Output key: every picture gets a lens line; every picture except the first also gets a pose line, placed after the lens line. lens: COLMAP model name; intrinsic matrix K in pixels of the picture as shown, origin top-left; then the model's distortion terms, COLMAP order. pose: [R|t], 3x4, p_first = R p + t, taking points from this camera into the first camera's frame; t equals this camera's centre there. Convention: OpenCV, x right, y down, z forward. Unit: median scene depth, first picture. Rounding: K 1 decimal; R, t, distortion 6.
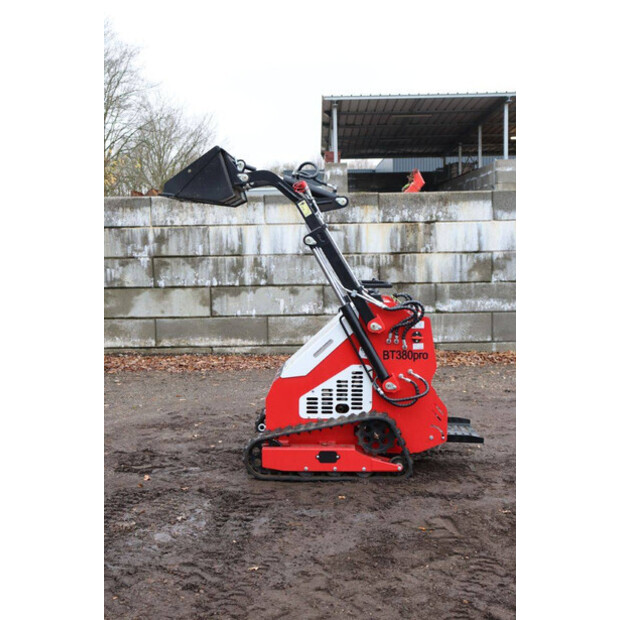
lens RADIAL K [[880.3, 0, 311.1], [0, 880.3, 315.2], [0, 0, 1]] dist [0.051441, 0.000000]
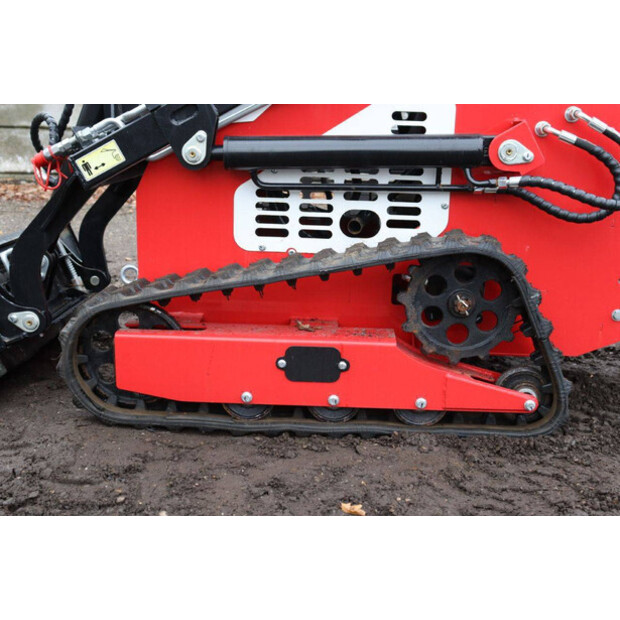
lens RADIAL K [[806.6, 0, 311.4], [0, 806.6, 313.2], [0, 0, 1]] dist [0.027467, 0.000000]
pose [[0.999570, 0.027842, -0.009242, 0.020207], [-0.026348, 0.990568, 0.134465, 0.098628], [0.012899, -0.134163, 0.990875, 0.685189]]
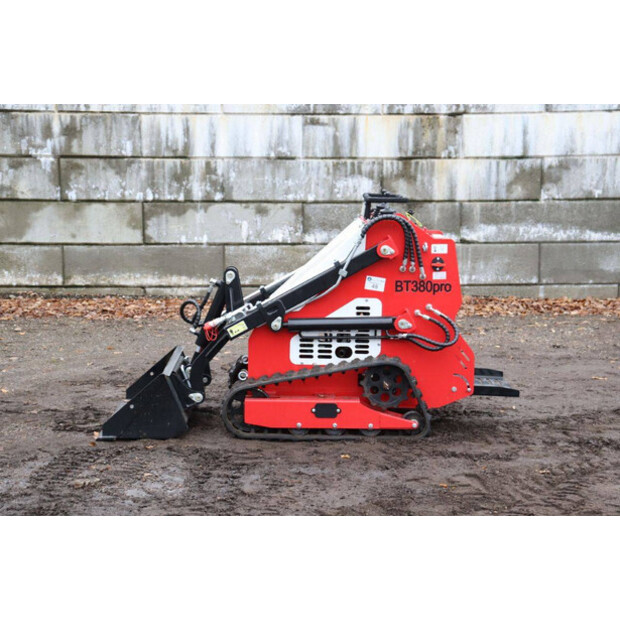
lens RADIAL K [[1454.4, 0, 307.2], [0, 1454.4, 308.8], [0, 0, 1]] dist [0.463919, 0.000000]
pose [[0.999159, 0.012125, 0.039158, -0.050637], [-0.013457, 0.999333, 0.033943, 0.021495], [-0.038721, -0.034441, 0.998656, -0.325565]]
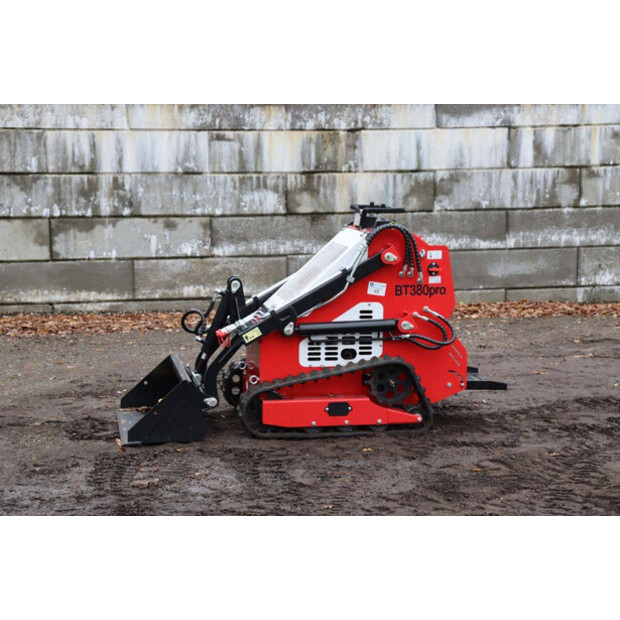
lens RADIAL K [[1497.6, 0, 312.6], [0, 1497.6, 311.1], [0, 0, 1]] dist [0.461776, 0.000000]
pose [[0.976347, -0.016132, 0.215605, -0.312291], [0.011510, 0.999677, 0.022678, 0.030836], [-0.215901, -0.019660, 0.976217, -0.413925]]
